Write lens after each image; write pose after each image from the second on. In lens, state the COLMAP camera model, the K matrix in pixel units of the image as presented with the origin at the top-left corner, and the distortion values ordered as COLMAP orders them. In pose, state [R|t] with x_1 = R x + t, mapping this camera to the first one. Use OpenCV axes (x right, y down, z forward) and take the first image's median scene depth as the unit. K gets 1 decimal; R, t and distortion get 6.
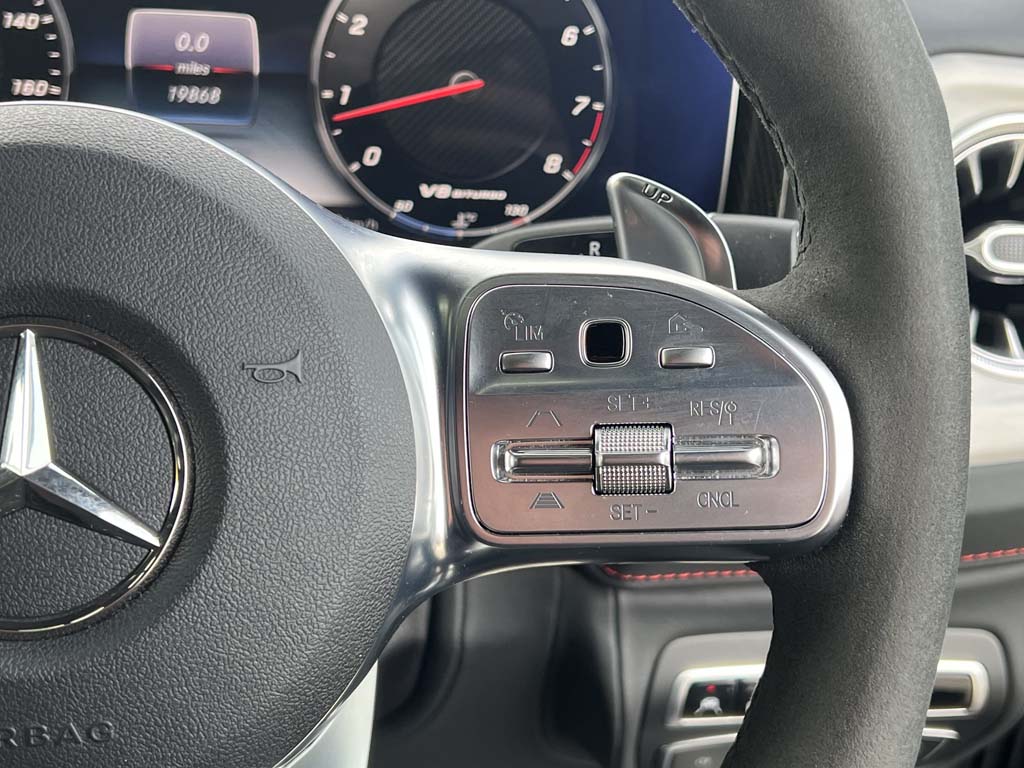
lens RADIAL K [[1434.3, 0, 508.7], [0, 1434.3, 387.3], [0, 0, 1]] dist [0.062504, 0.000000]
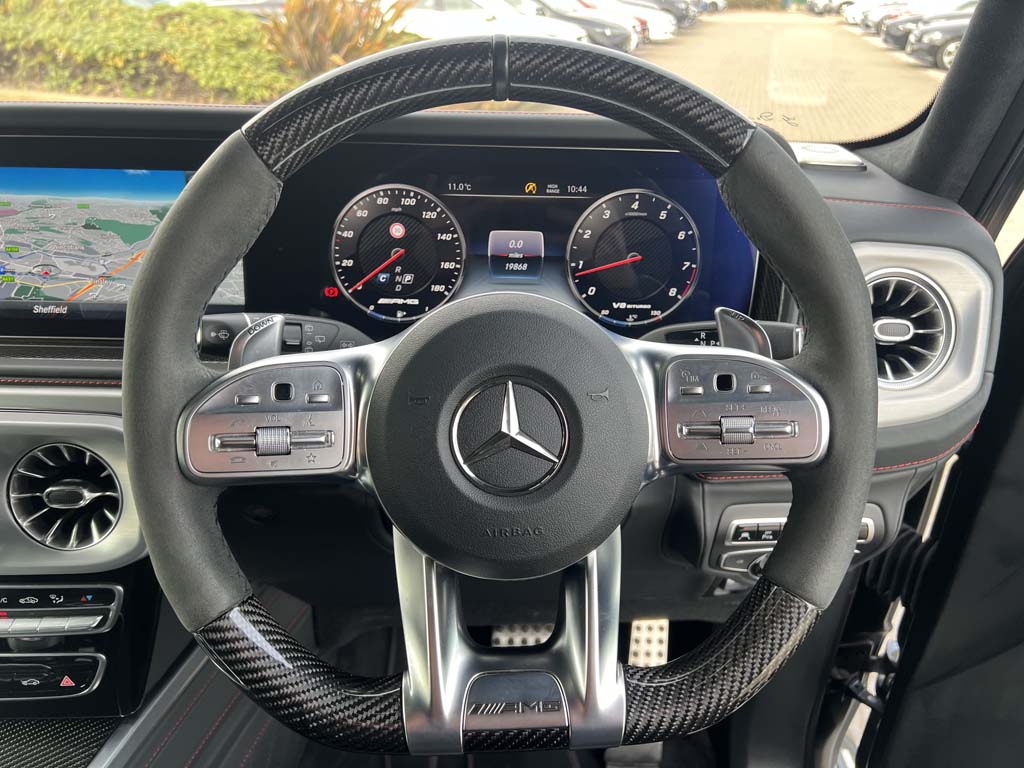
lens RADIAL K [[766.0, 0, 516.7], [0, 766.0, 390.8], [0, 0, 1]] dist [0.035925, -0.031785]
pose [[0.995100, -0.001018, -0.098869, -0.158824], [0.002598, 0.999871, 0.015853, -0.039165], [0.098840, -0.016032, 0.994974, -0.357189]]
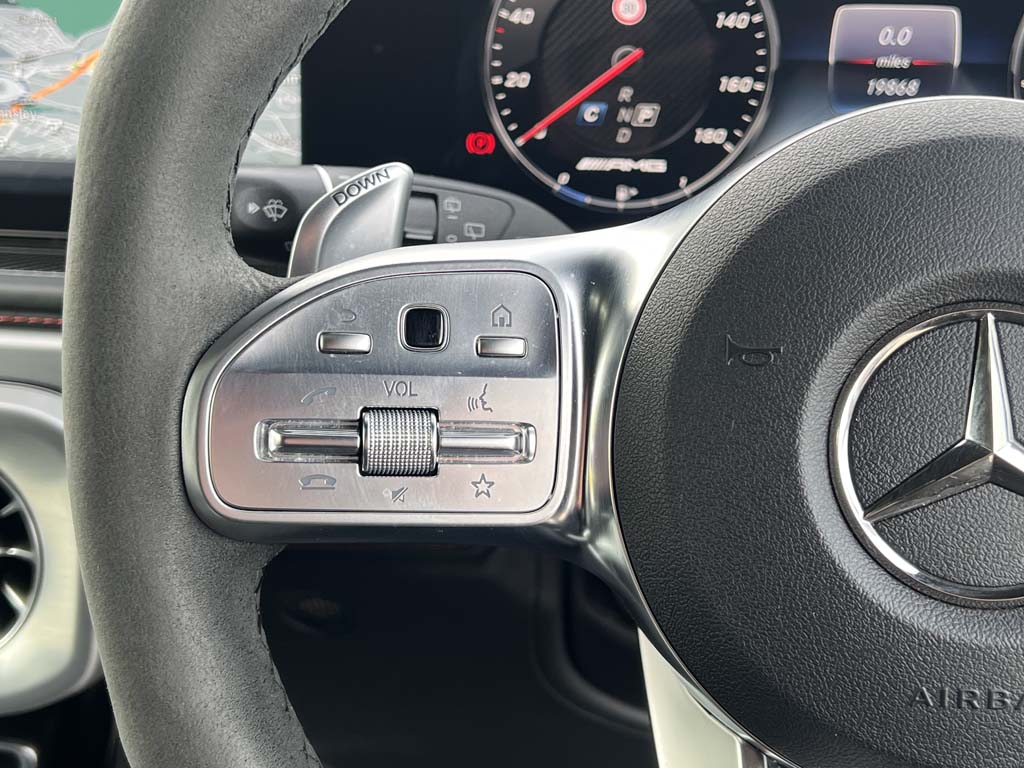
lens RADIAL K [[1434.3, 0, 540.2], [0, 1434.3, 388.2], [0, 0, 1]] dist [0.062504, 0.000000]
pose [[0.972777, 0.031949, -0.229531, -0.359246], [-0.030366, 0.999484, 0.010425, 0.011580], [0.229746, -0.003171, 0.973246, -0.086441]]
